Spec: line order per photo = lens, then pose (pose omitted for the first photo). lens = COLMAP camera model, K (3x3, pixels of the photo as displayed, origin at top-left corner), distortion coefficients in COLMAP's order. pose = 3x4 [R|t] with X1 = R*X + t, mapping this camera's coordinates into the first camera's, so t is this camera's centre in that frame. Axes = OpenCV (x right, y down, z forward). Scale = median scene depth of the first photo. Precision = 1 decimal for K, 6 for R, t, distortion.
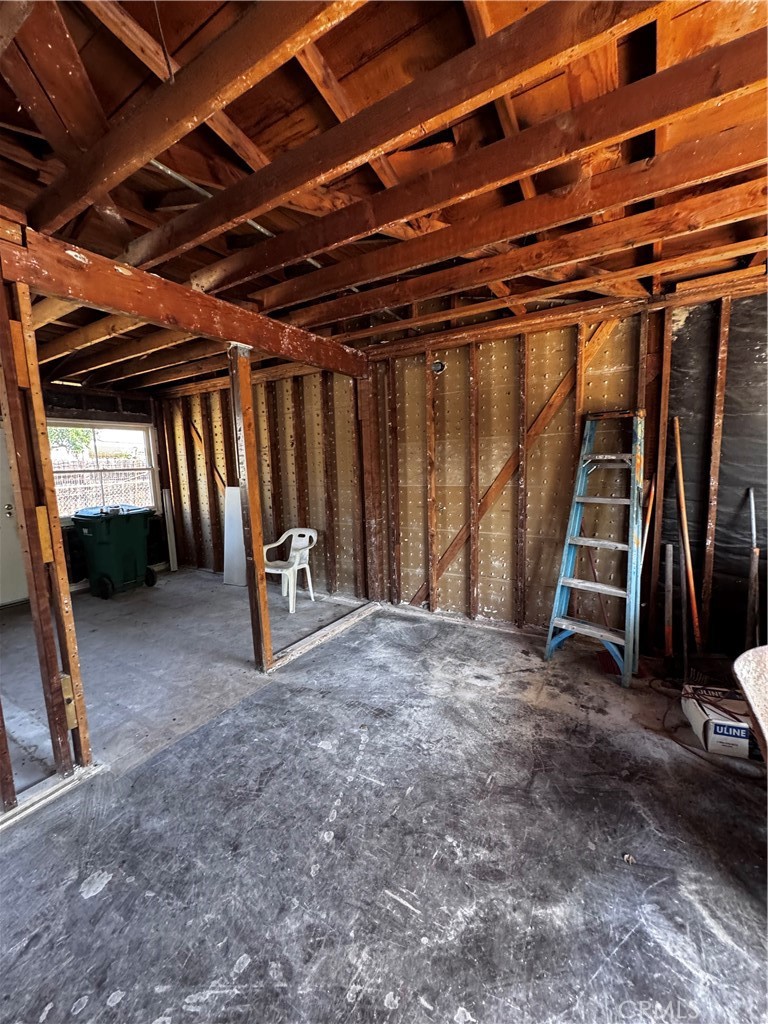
lens RADIAL K [[407.7, 0, 383.1], [0, 407.7, 509.9], [0, 0, 1]] dist [0.002011, -0.000035]
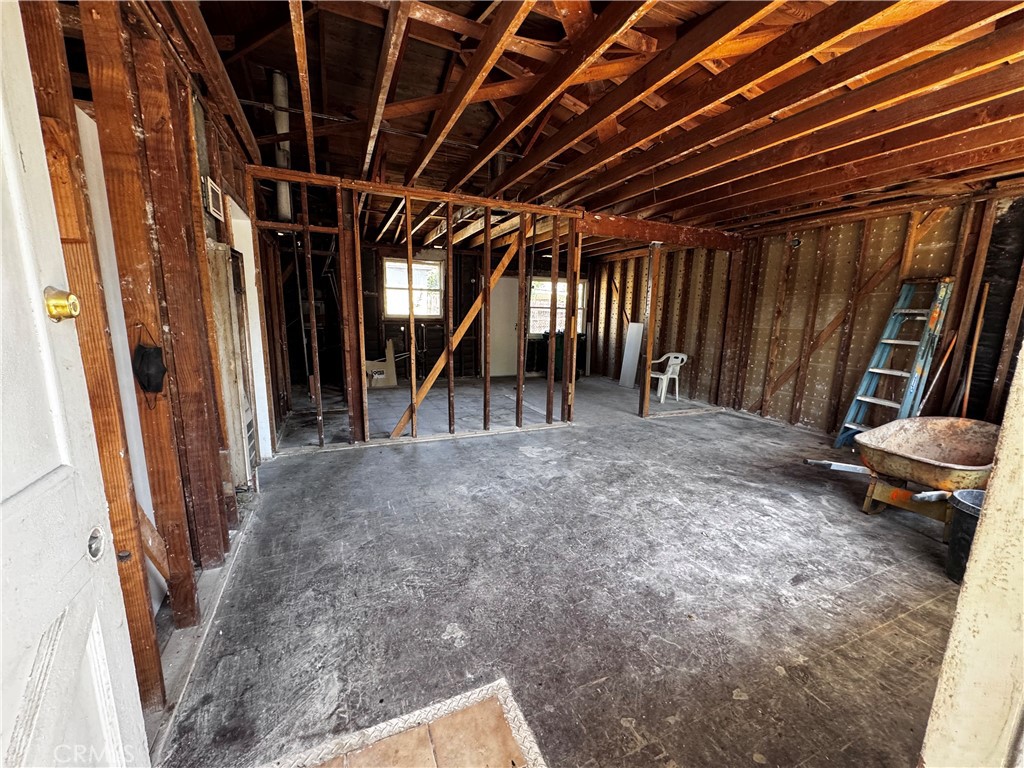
lens RADIAL K [[407.7, 0, 512.2], [0, 407.7, 385.5], [0, 0, 1]] dist [0.002011, -0.000035]
pose [[0.818420, 0.150825, -0.554473, 0.191822], [-0.117119, 0.988467, 0.096005, 0.115498], [0.562558, -0.013633, 0.826645, -0.726132]]
